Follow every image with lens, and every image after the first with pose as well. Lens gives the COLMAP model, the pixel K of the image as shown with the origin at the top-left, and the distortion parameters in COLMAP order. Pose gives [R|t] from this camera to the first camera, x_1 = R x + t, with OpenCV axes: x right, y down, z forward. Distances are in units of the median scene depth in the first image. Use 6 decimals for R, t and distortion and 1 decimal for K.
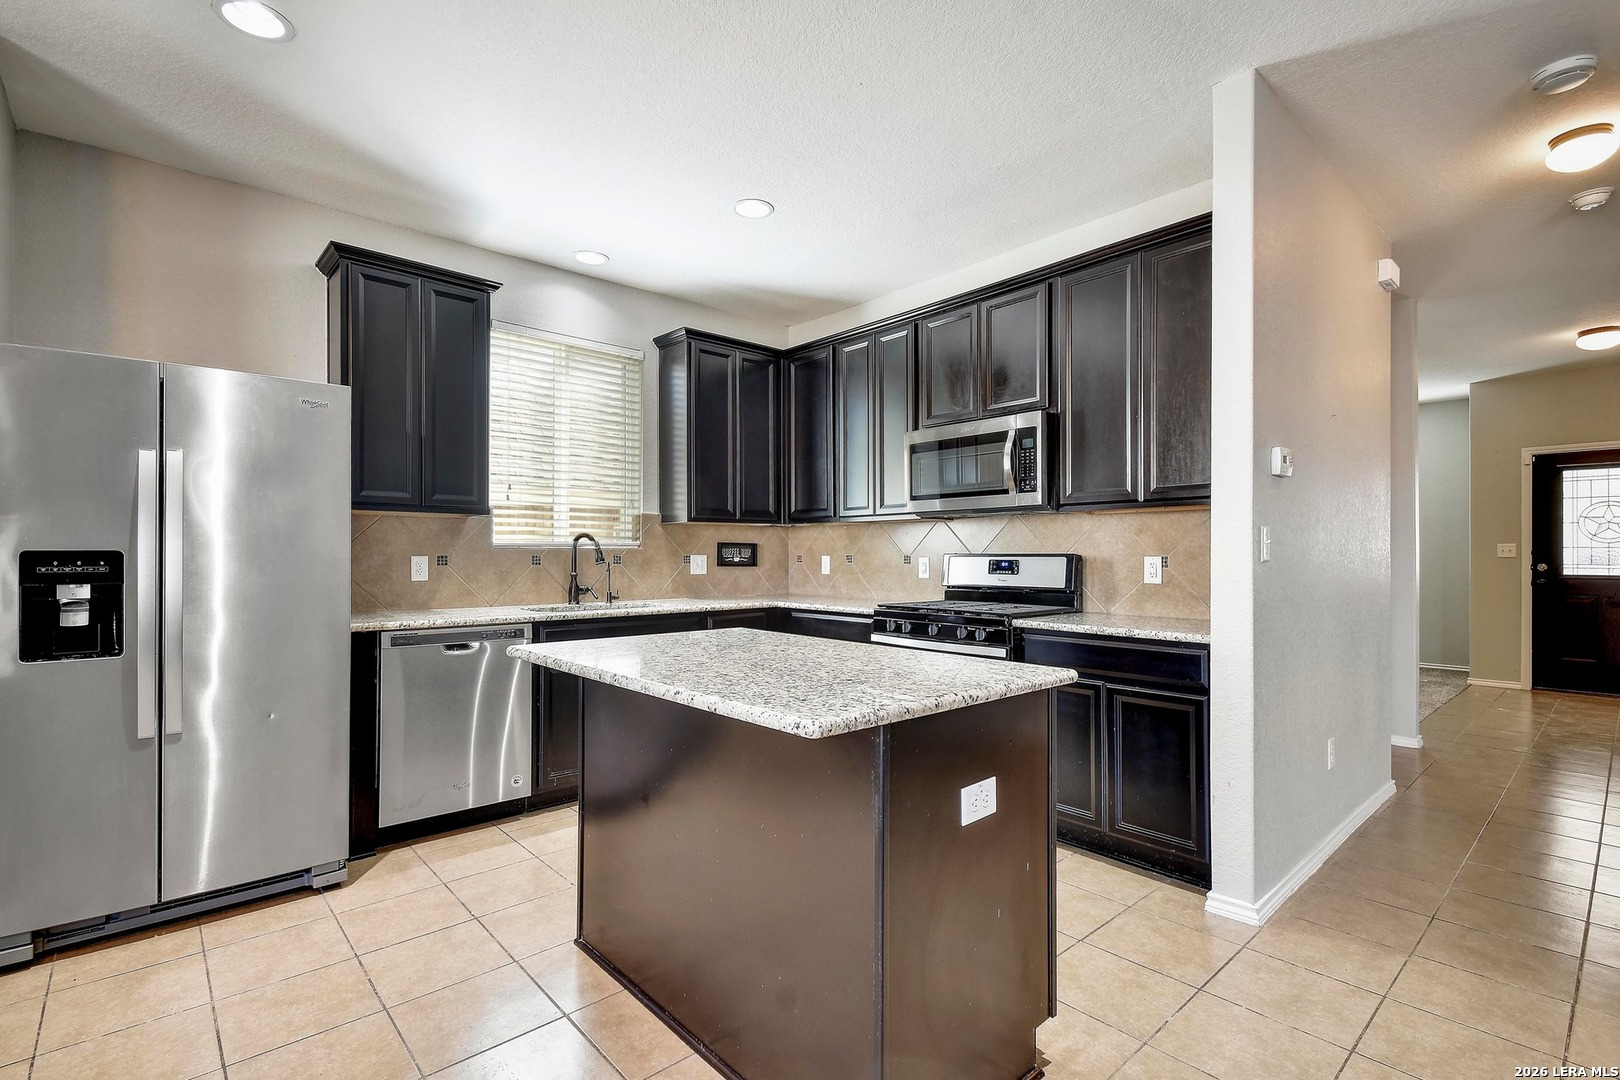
lens RADIAL K [[728.9, 0, 789.2], [0, 728.9, 550.8], [0, 0, 1]] dist [0.000166, -0.001041]
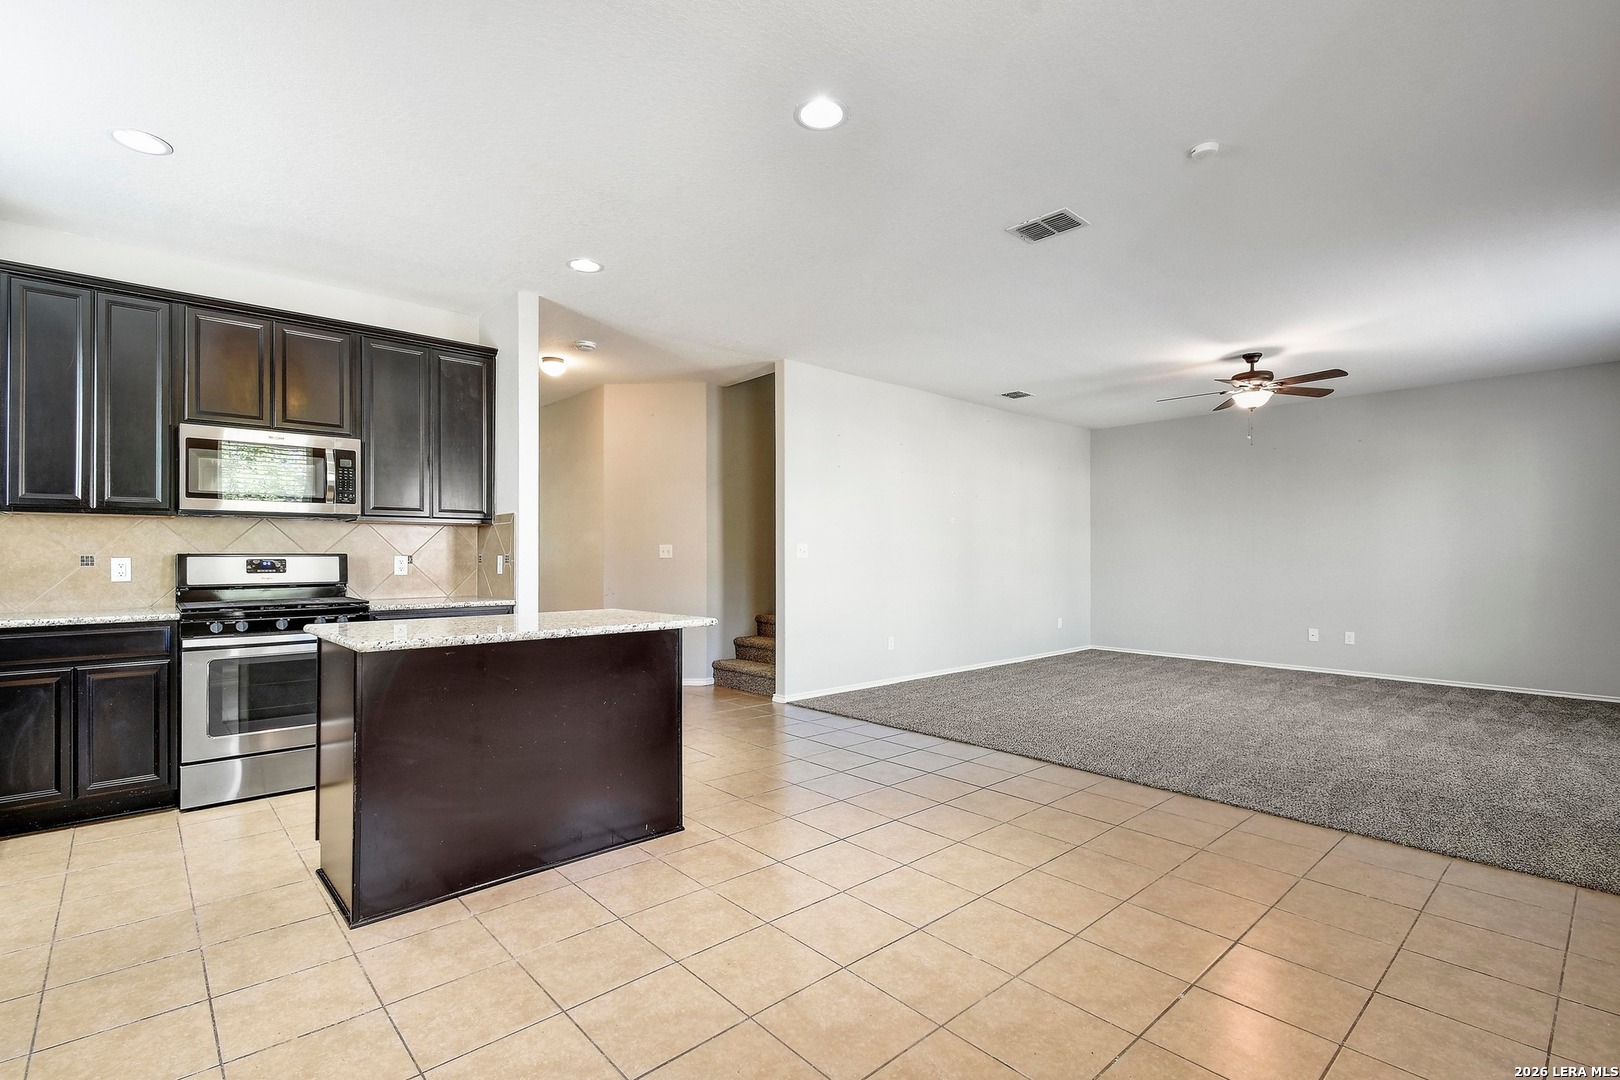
lens RADIAL K [[738.5, 0, 791.7], [0, 738.5, 551.5], [0, 0, 1]] dist [0.001430, -0.000330]
pose [[-0.005312, 0.003789, 0.999979, -0.884442], [-0.004859, 0.999981, -0.003814, 0.001388], [-0.999974, -0.004879, -0.005294, 0.249171]]
